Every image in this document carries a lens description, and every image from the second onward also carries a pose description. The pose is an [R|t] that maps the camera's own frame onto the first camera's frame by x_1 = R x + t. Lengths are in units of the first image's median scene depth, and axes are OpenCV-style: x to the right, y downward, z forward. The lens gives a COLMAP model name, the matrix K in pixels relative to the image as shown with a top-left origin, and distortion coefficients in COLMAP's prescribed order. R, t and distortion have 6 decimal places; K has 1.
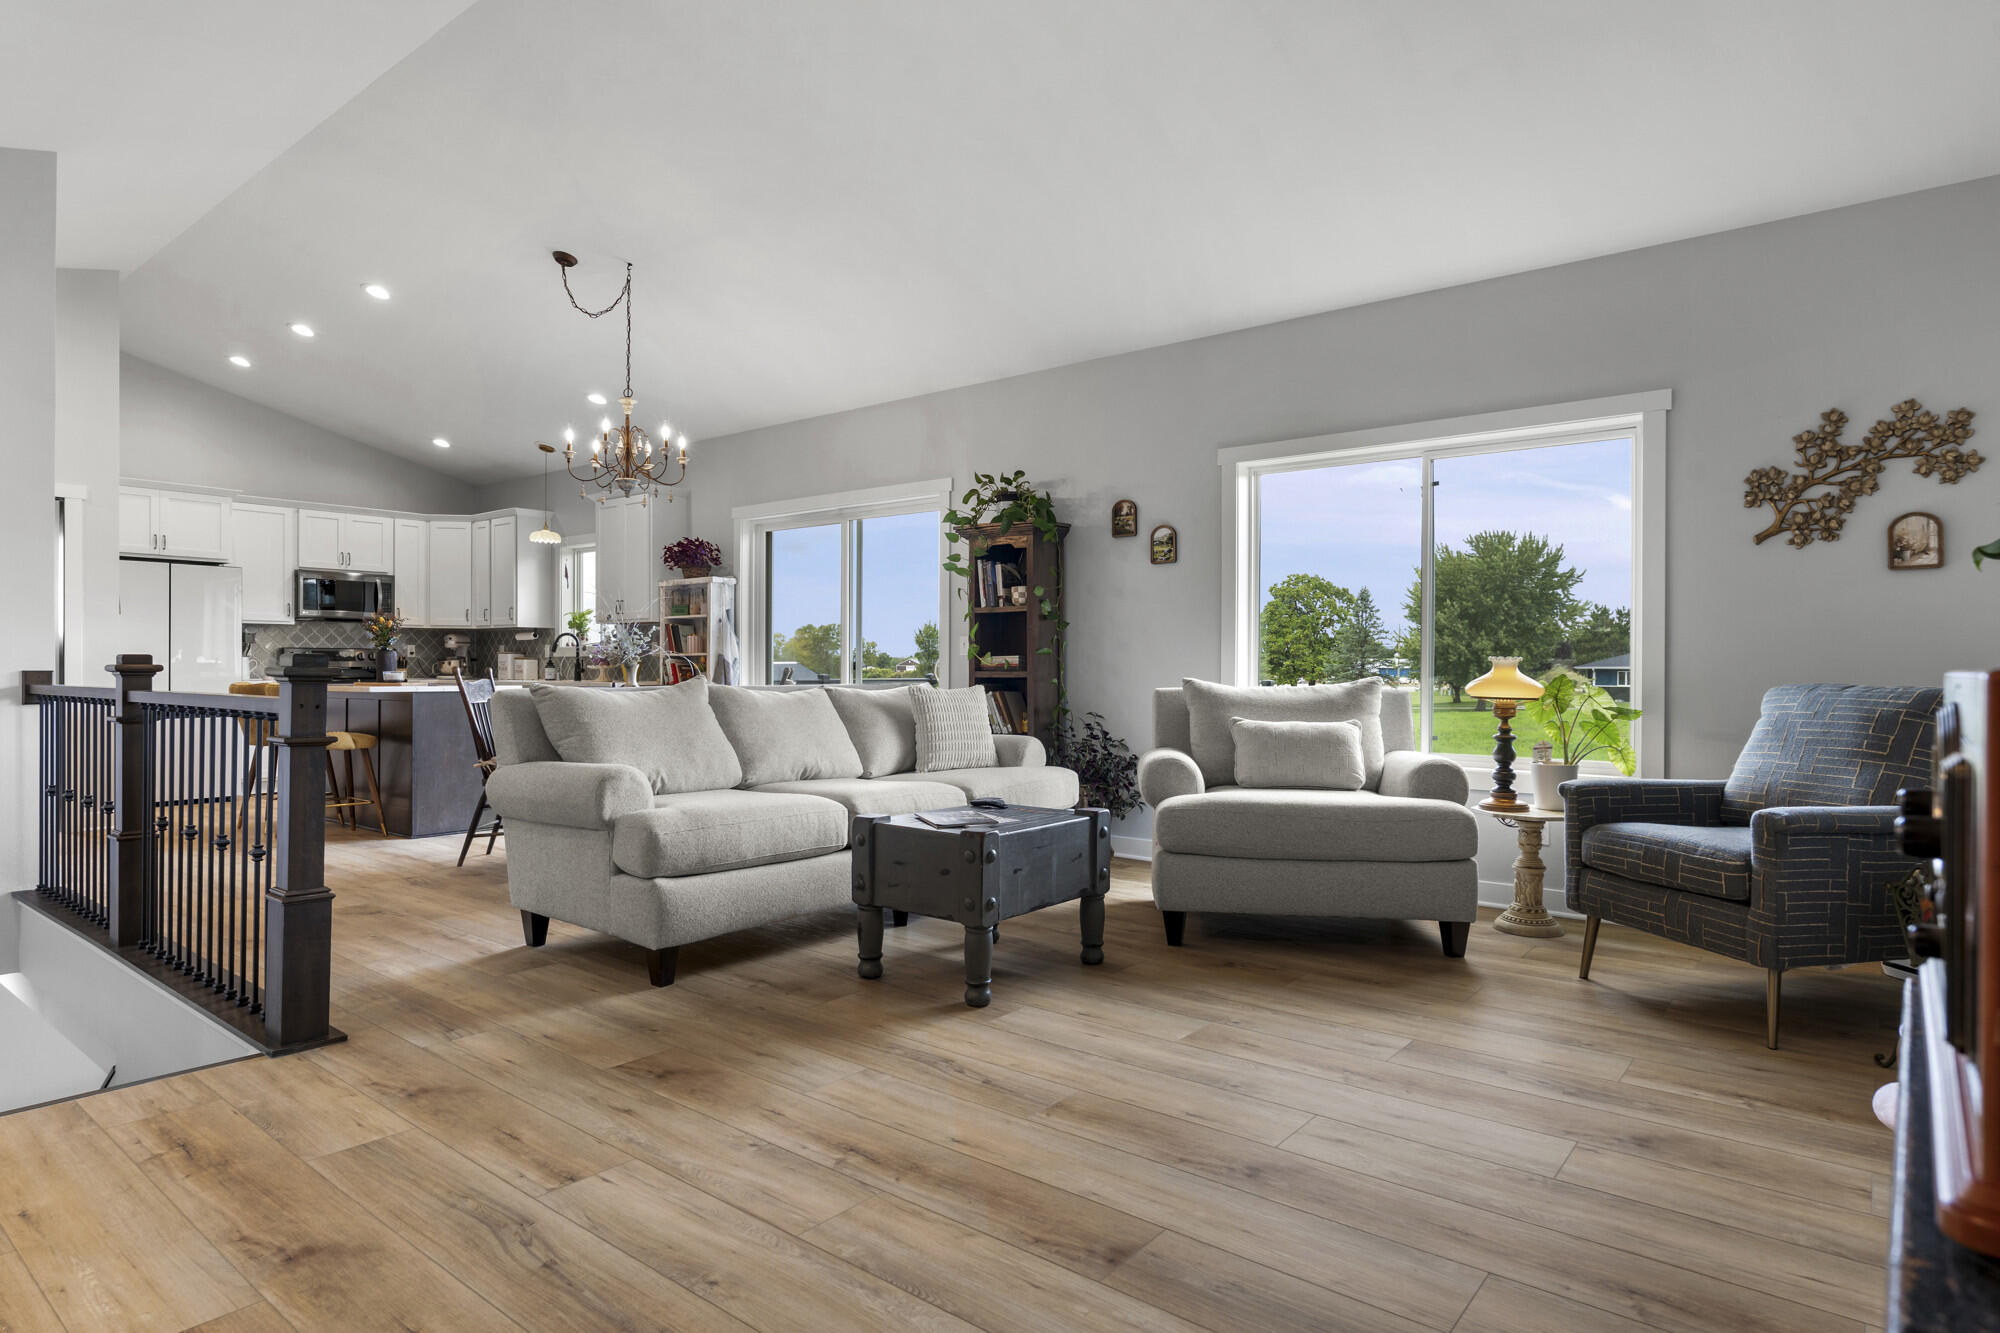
lens RADIAL K [[1102.7, 0, 997.8], [0, 1102.7, 671.7], [0, 0, 1]] dist [-0.002532, 0.000794]
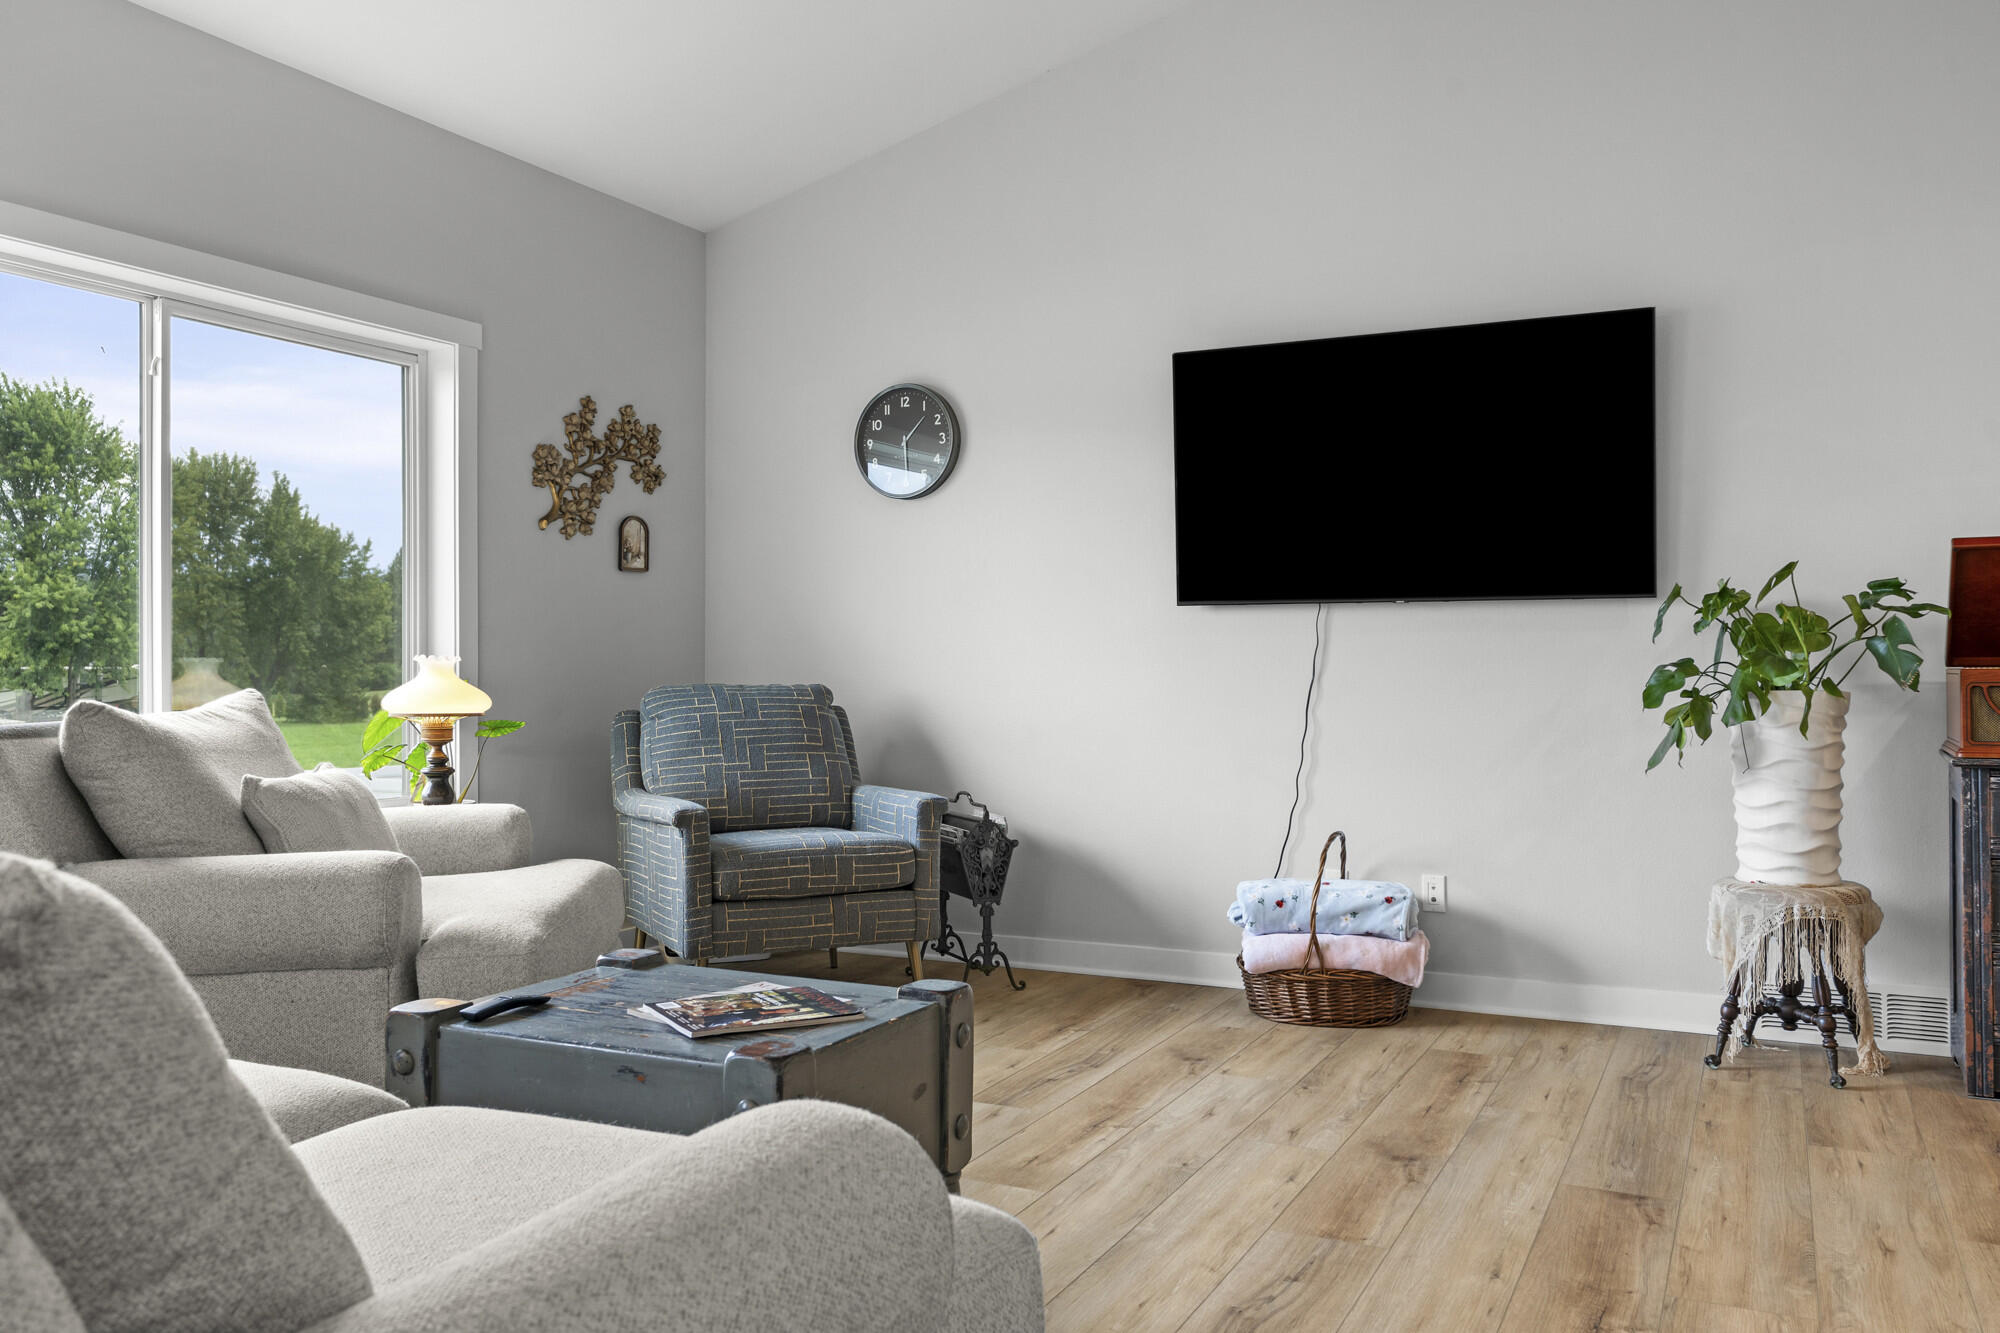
lens RADIAL K [[1544.9, 0, 1000.1], [0, 1544.9, 645.0], [0, 0, 1]] dist [0.011185, 0.001470]
pose [[-0.211349, 0.007726, 0.977380, -0.718050], [0.006778, 0.999956, -0.006439, -0.014407], [-0.977387, 0.005264, -0.211393, 1.078962]]
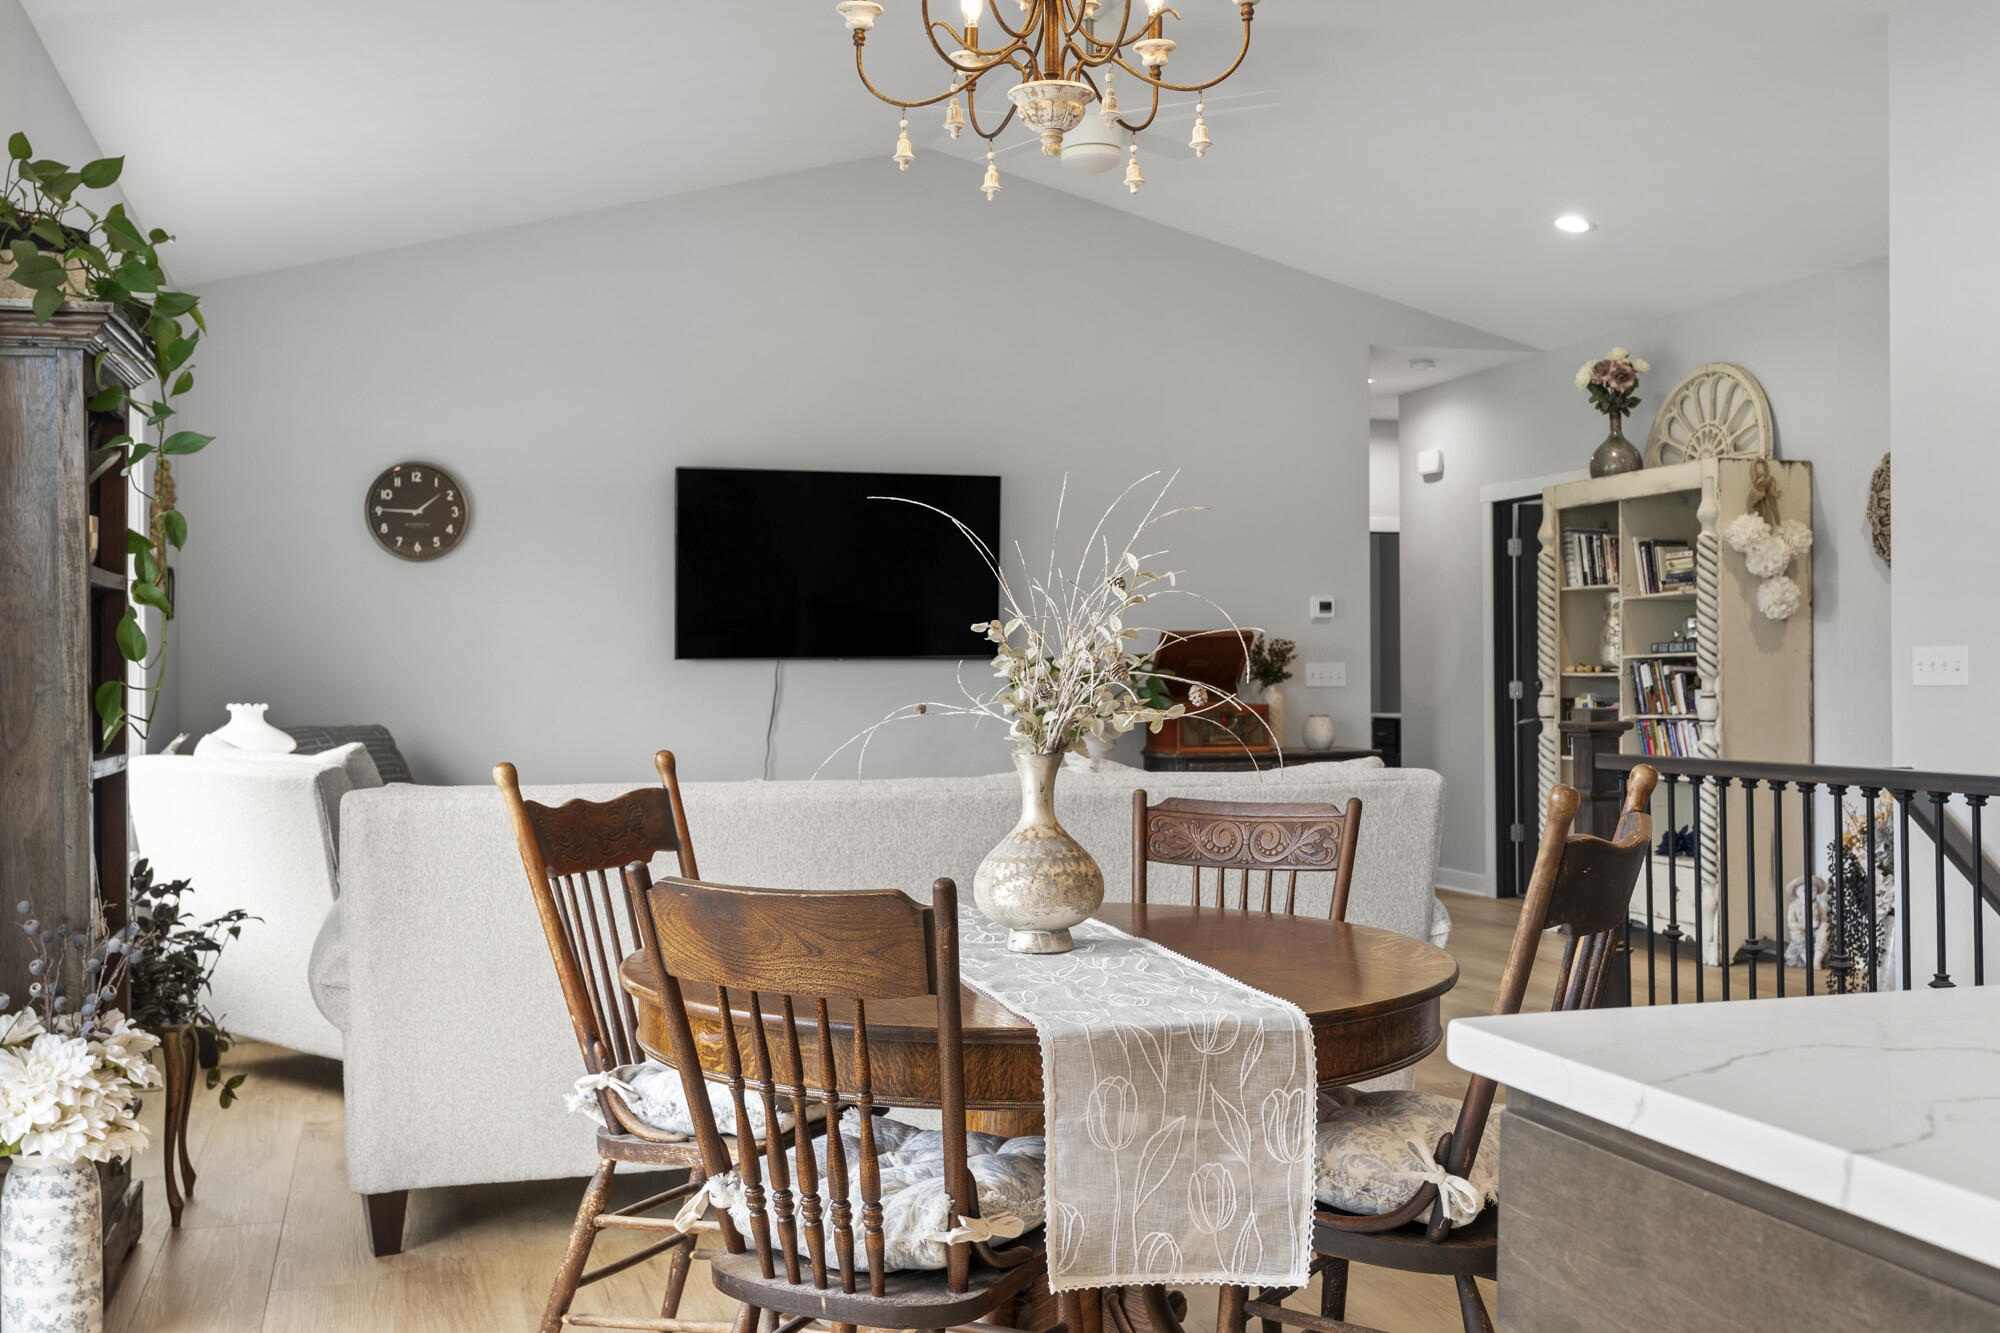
lens RADIAL K [[1975.4, 0, 990.4], [0, 1975.4, 673.6], [0, 0, 1]] dist [-0.005415, 0.000000]
pose [[-0.827182, 0.002157, 0.561930, -1.007395], [0.004281, 0.999988, 0.002464, -0.046867], [-0.561918, 0.004444, -0.827181, 2.378401]]
